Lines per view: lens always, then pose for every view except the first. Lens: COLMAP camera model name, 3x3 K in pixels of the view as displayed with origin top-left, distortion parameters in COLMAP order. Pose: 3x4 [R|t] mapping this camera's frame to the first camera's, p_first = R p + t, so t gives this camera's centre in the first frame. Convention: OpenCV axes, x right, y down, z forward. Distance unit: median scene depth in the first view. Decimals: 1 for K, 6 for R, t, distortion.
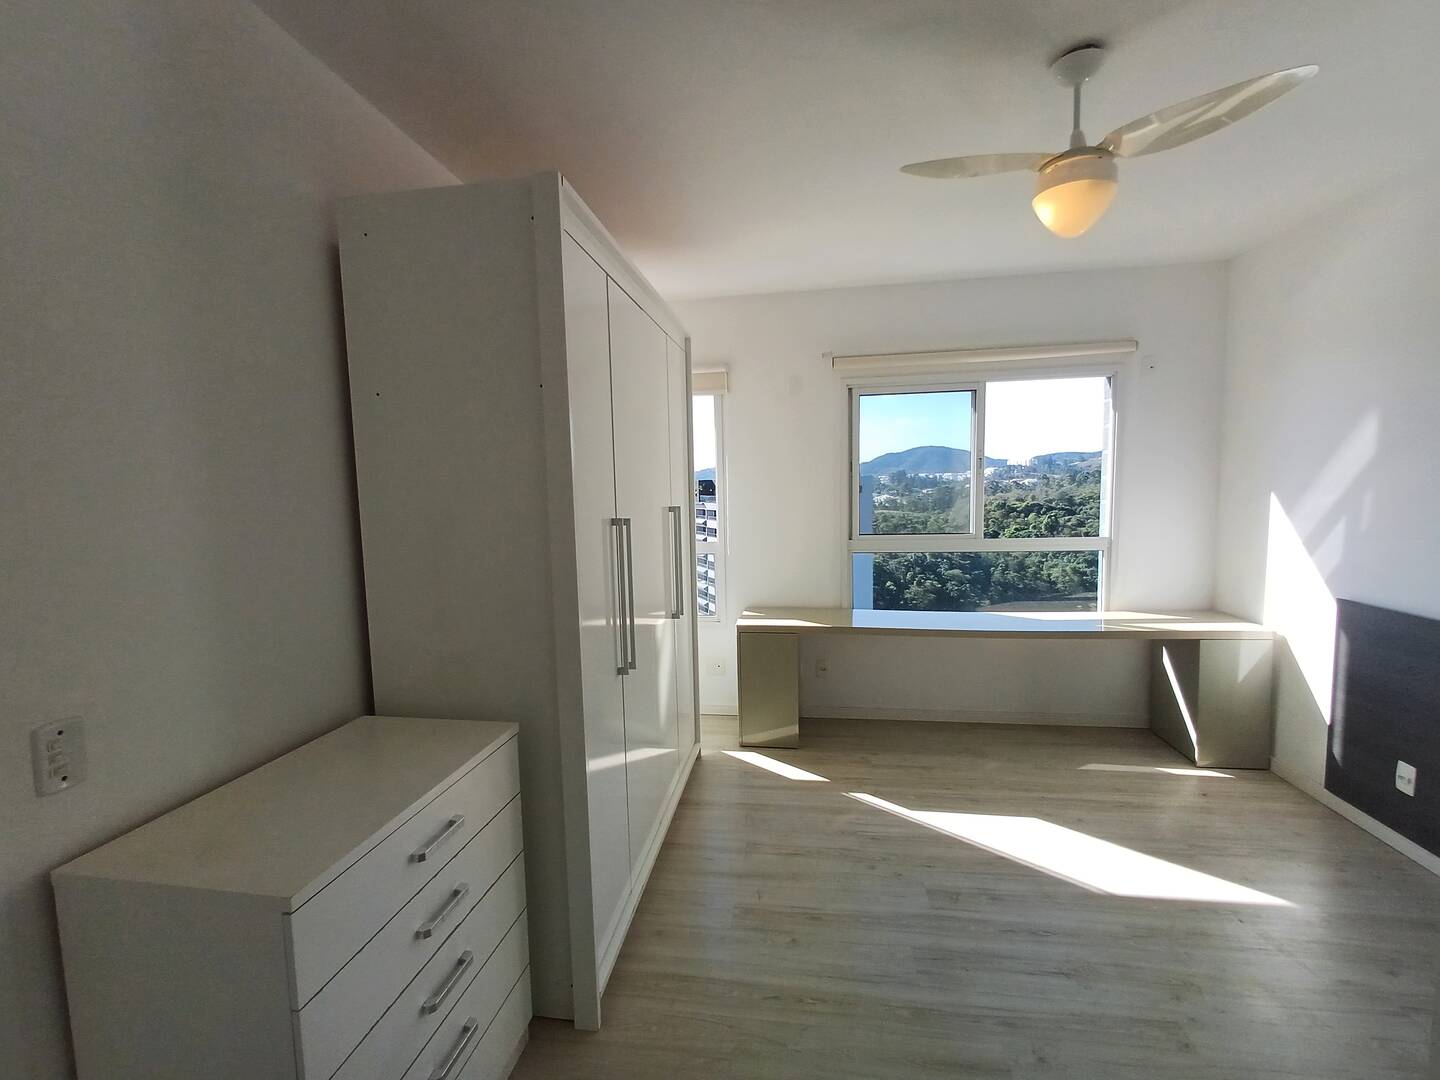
lens RADIAL K [[652.9, 0, 702.1], [0, 652.9, 546.2], [0, 0, 1]] dist [-0.000648, 0.001223]
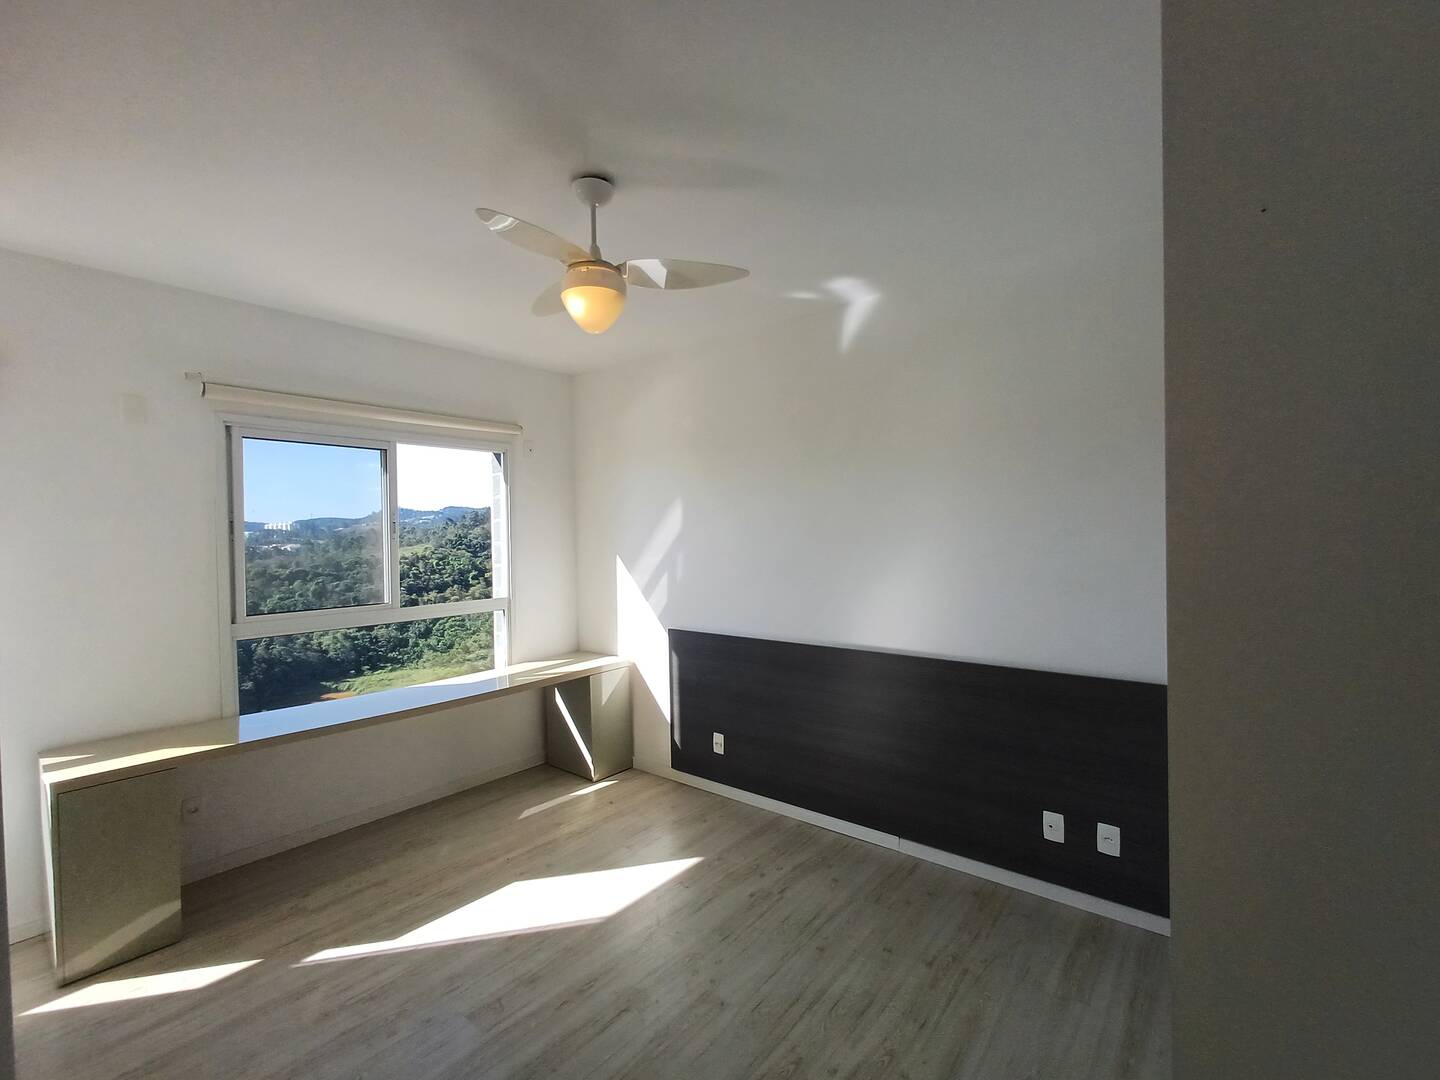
lens RADIAL K [[652.9, 0, 713.3], [0, 652.9, 544.5], [0, 0, 1]] dist [-0.000648, 0.001223]
pose [[0.508326, 0.003845, 0.861156, -0.164820], [0.084523, 0.994939, -0.054335, -0.014727], [-0.857007, 0.100407, 0.505428, 0.153635]]
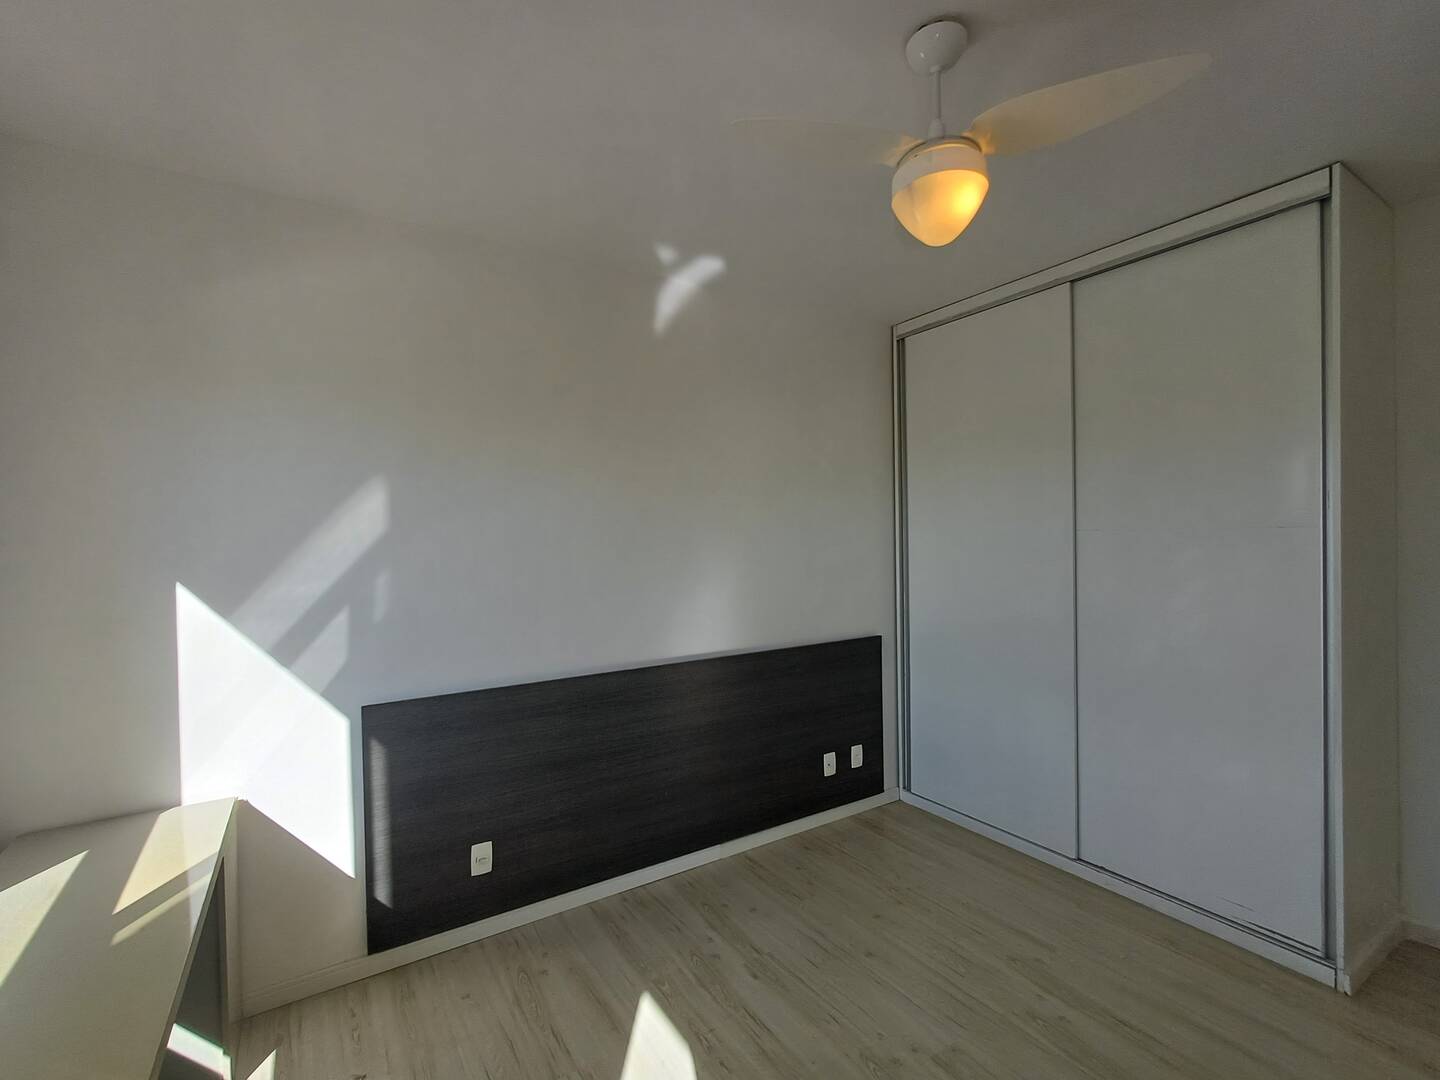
lens RADIAL K [[652.9, 0, 716.0], [0, 652.9, 534.6], [0, 0, 1]] dist [-0.000648, 0.001223]
pose [[-0.647995, 0.028721, 0.761103, 0.067762], [0.108034, 0.992651, 0.054520, -0.105810], [-0.753944, 0.117554, -0.646336, 0.972262]]
